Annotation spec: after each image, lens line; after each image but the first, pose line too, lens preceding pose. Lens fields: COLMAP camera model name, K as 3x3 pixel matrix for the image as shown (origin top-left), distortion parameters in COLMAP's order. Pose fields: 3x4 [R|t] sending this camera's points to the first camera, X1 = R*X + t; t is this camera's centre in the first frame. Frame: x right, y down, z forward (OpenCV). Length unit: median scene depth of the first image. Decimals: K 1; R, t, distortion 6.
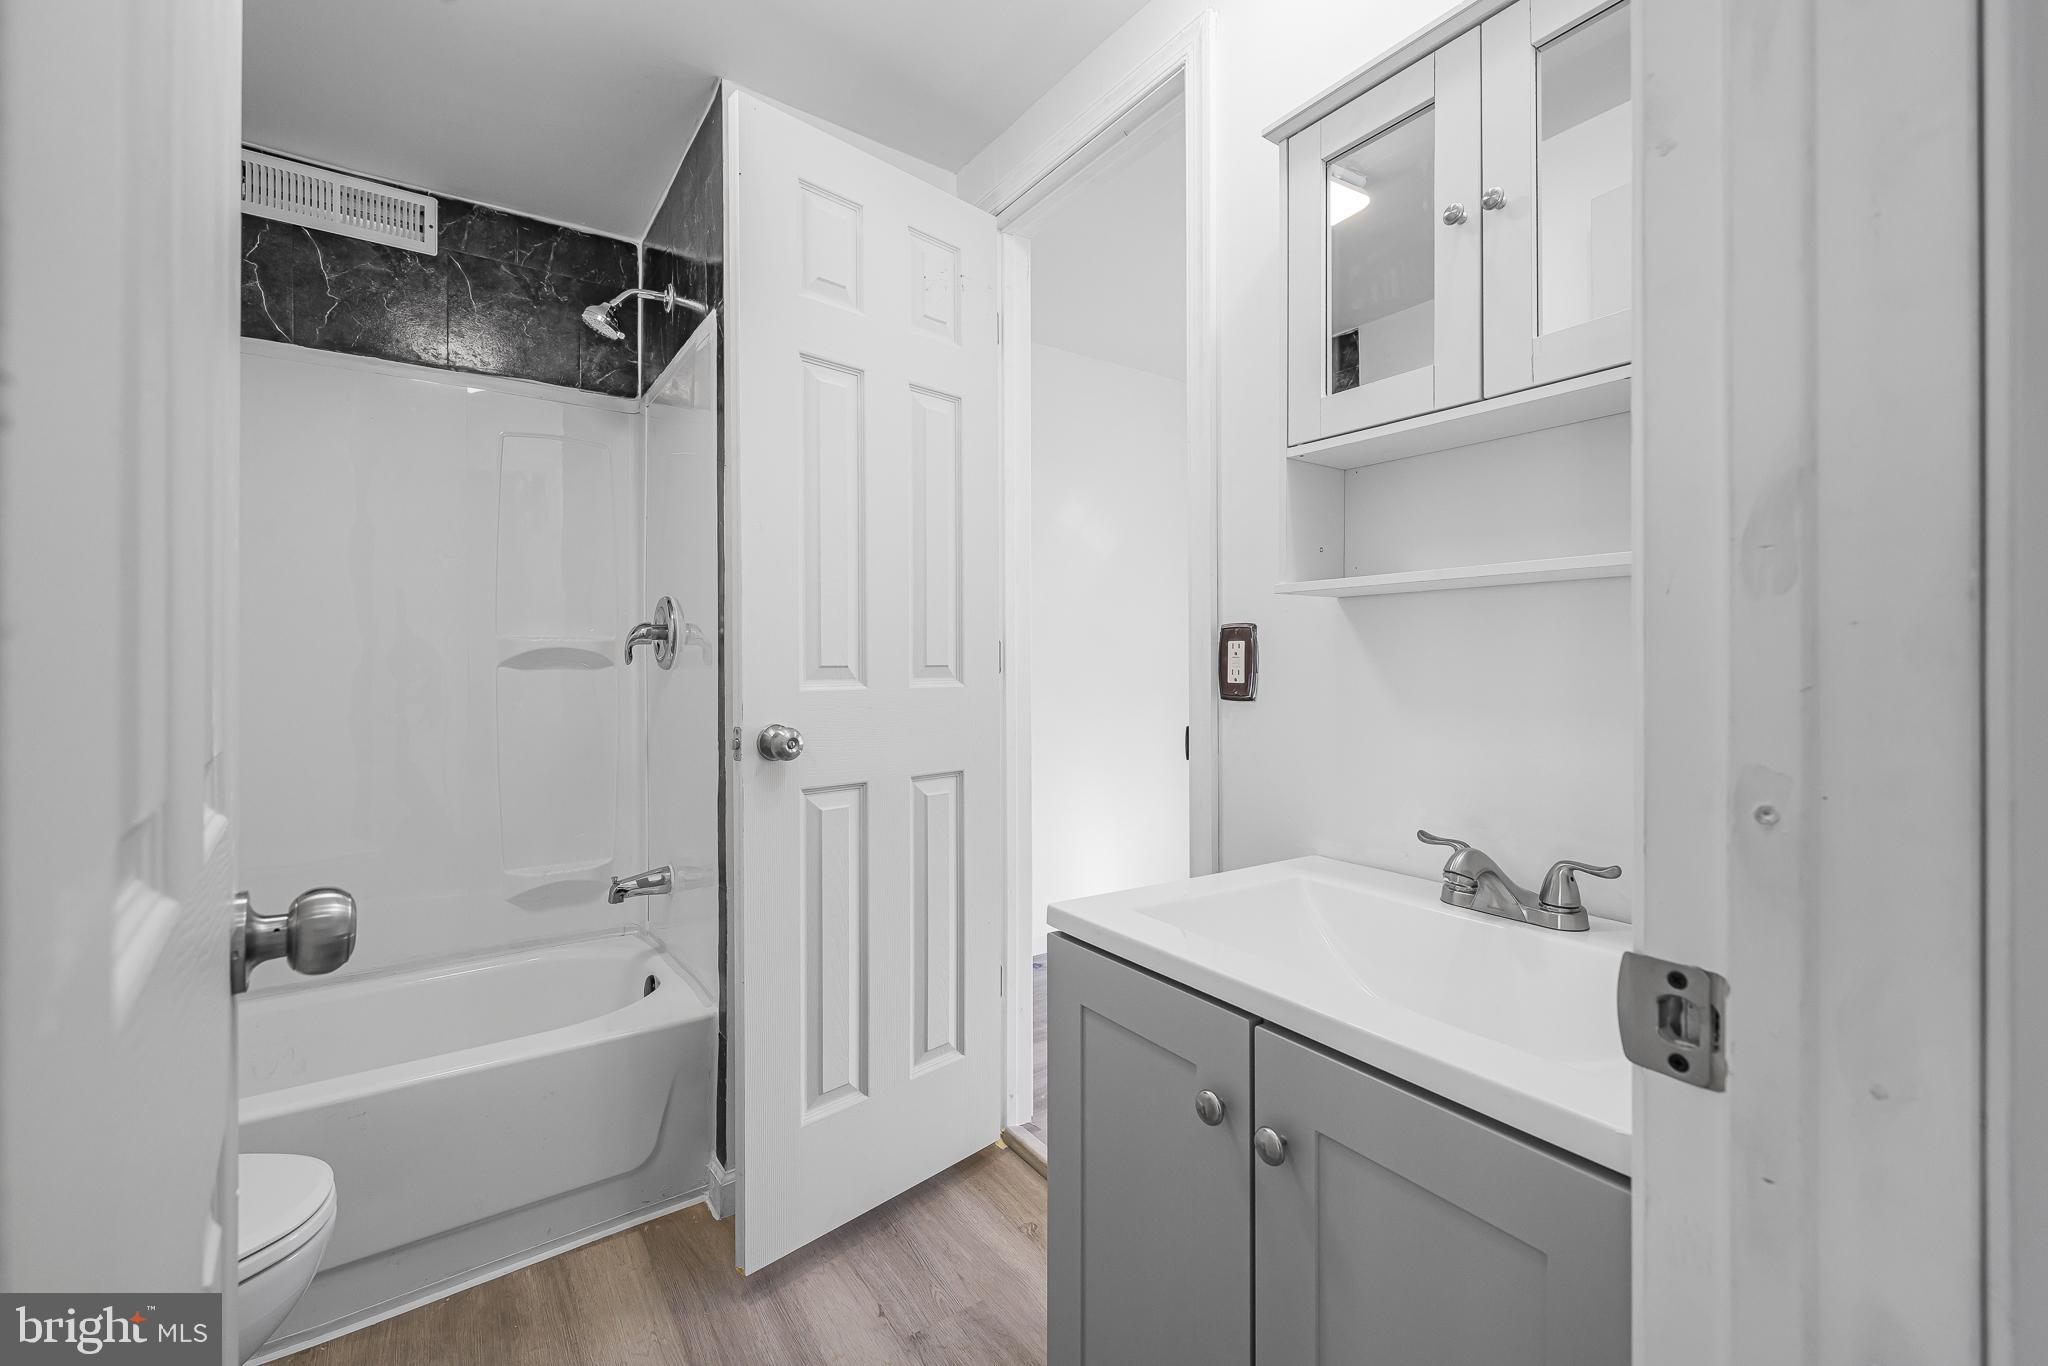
lens RADIAL K [[879.0, 0, 1019.3], [0, 879.0, 664.5], [0, 0, 1]] dist [0.001556, 0.000315]
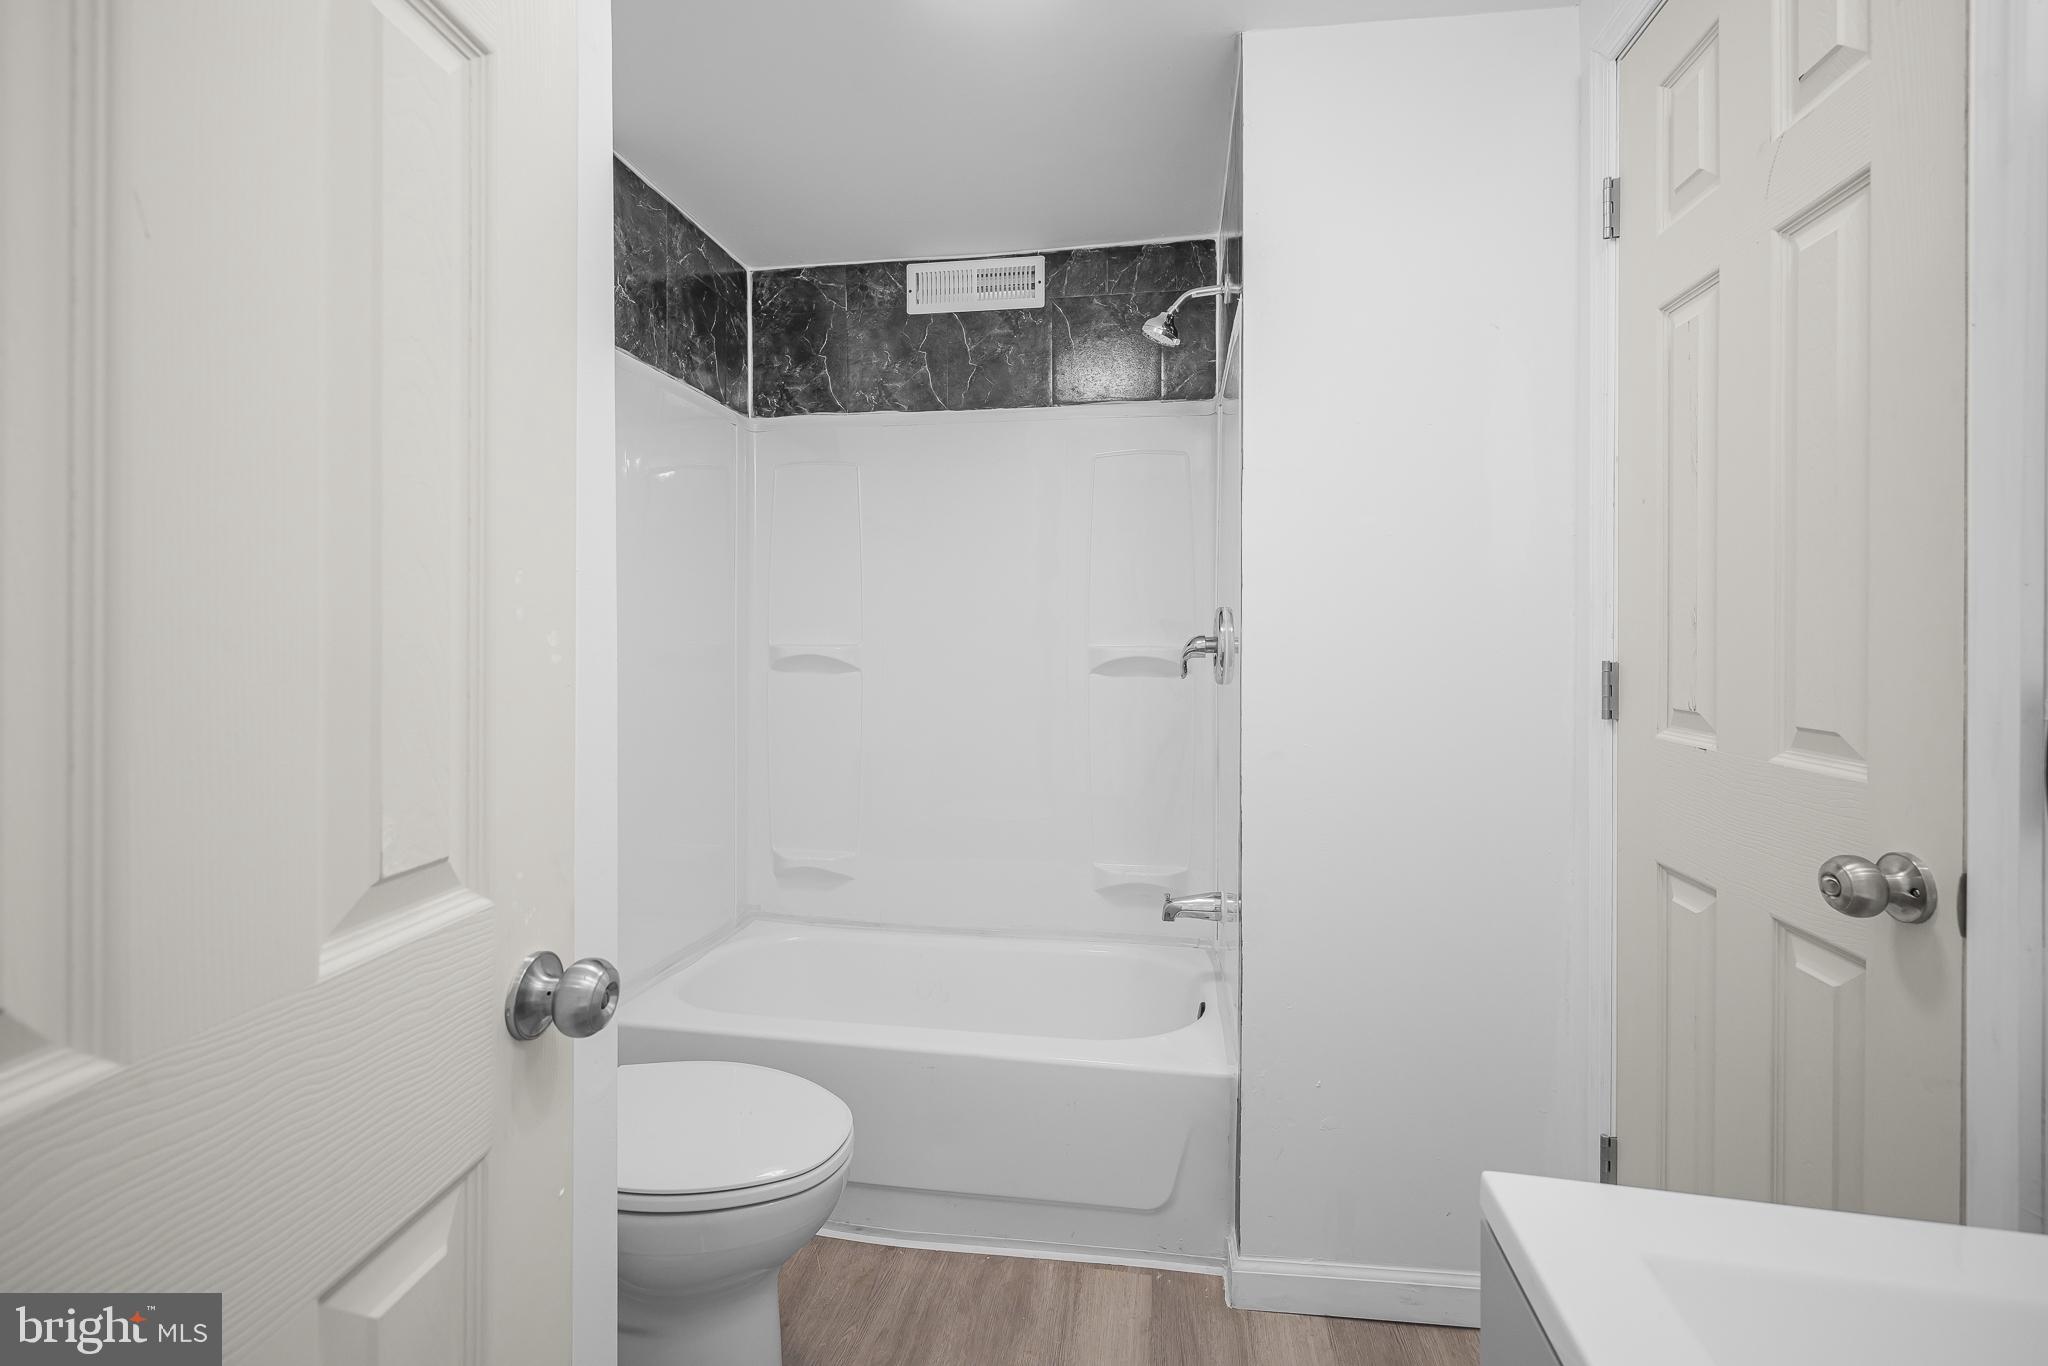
lens RADIAL K [[889.8, 0, 1018.8], [0, 889.8, 642.5], [0, 0, 1]] dist [0.003511, 0.000521]
pose [[0.711843, 0.011375, -0.702247, 0.117223], [-0.005032, 0.999926, 0.011096, -0.049504], [0.702321, -0.004365, 0.711847, 0.169695]]
